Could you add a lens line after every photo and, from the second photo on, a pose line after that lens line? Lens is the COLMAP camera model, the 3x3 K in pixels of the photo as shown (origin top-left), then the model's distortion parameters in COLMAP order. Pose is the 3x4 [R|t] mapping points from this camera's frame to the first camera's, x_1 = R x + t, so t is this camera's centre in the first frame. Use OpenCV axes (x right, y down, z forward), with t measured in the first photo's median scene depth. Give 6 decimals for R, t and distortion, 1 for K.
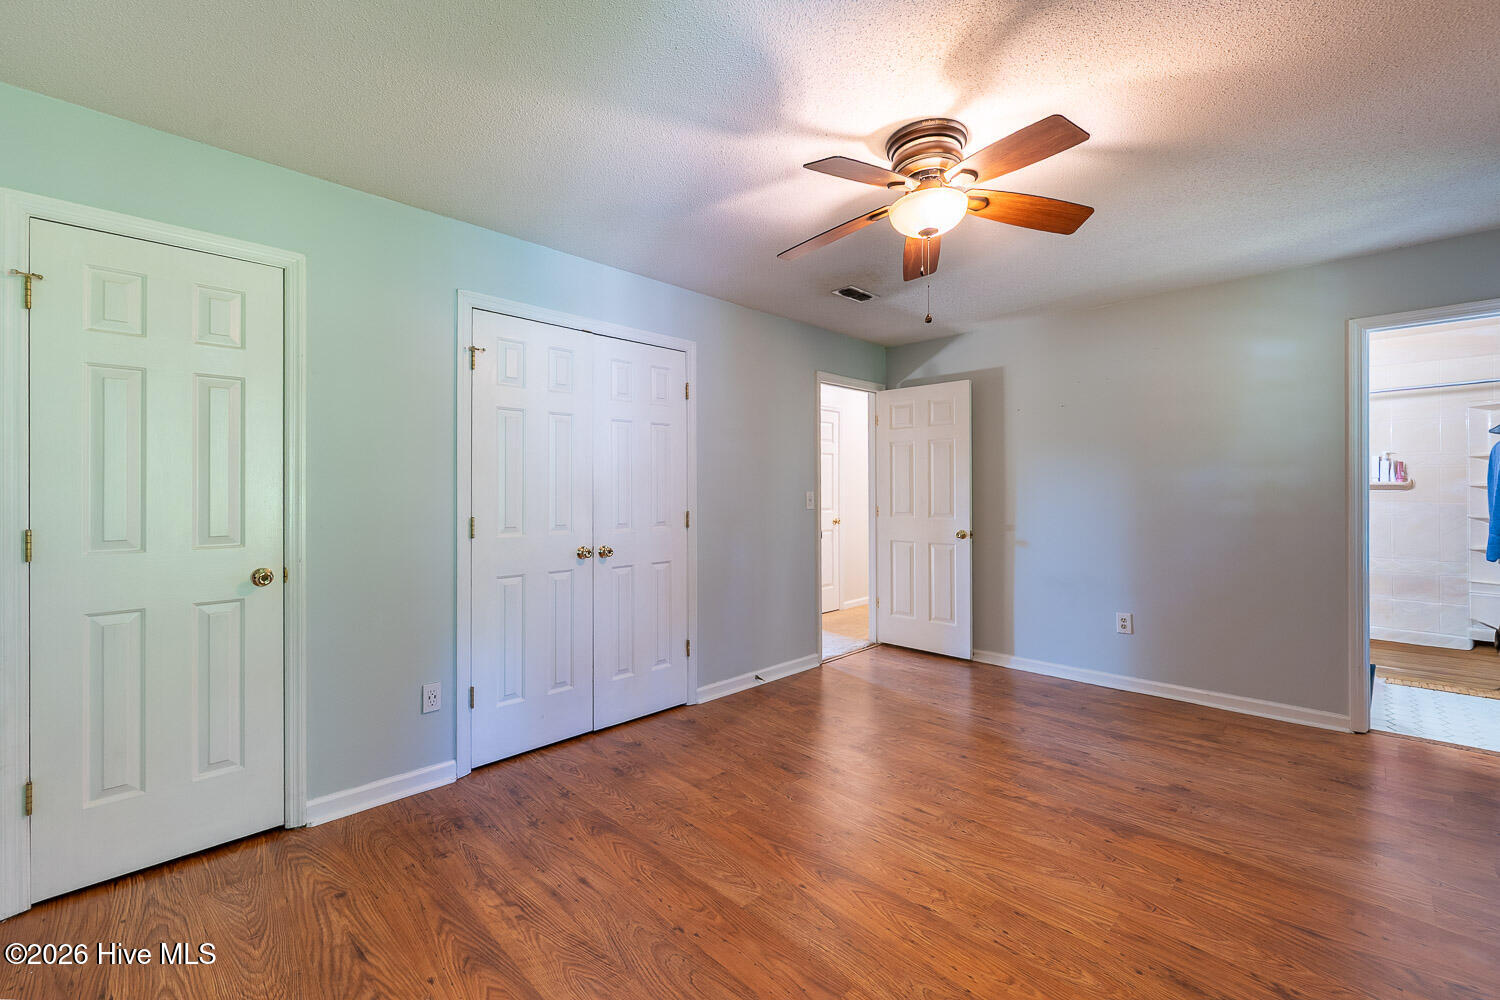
lens RADIAL K [[598.7, 0, 749.4], [0, 598.7, 491.2], [0, 0, 1]] dist [-0.002335, 0.000406]
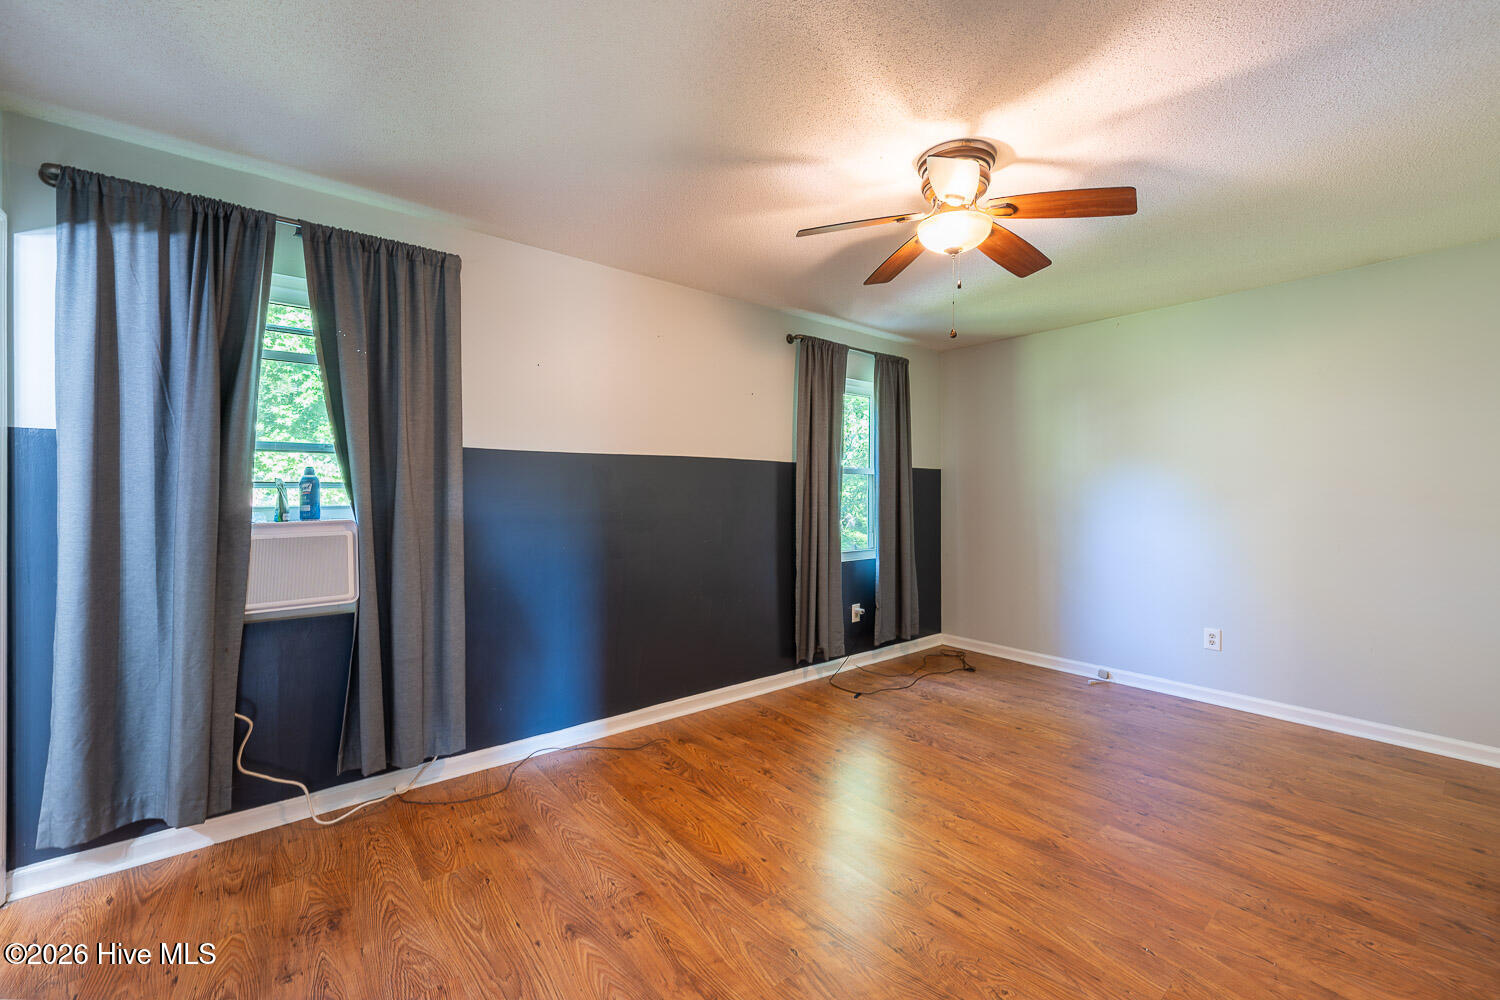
lens RADIAL K [[598.7, 0, 742.9], [0, 598.7, 492.4], [0, 0, 1]] dist [-0.002335, 0.000406]
pose [[-0.993409, 0.004099, 0.114547, 0.526677], [0.004134, 0.999991, 0.000067, -0.024791], [-0.114546, 0.000540, -0.993418, 2.021102]]
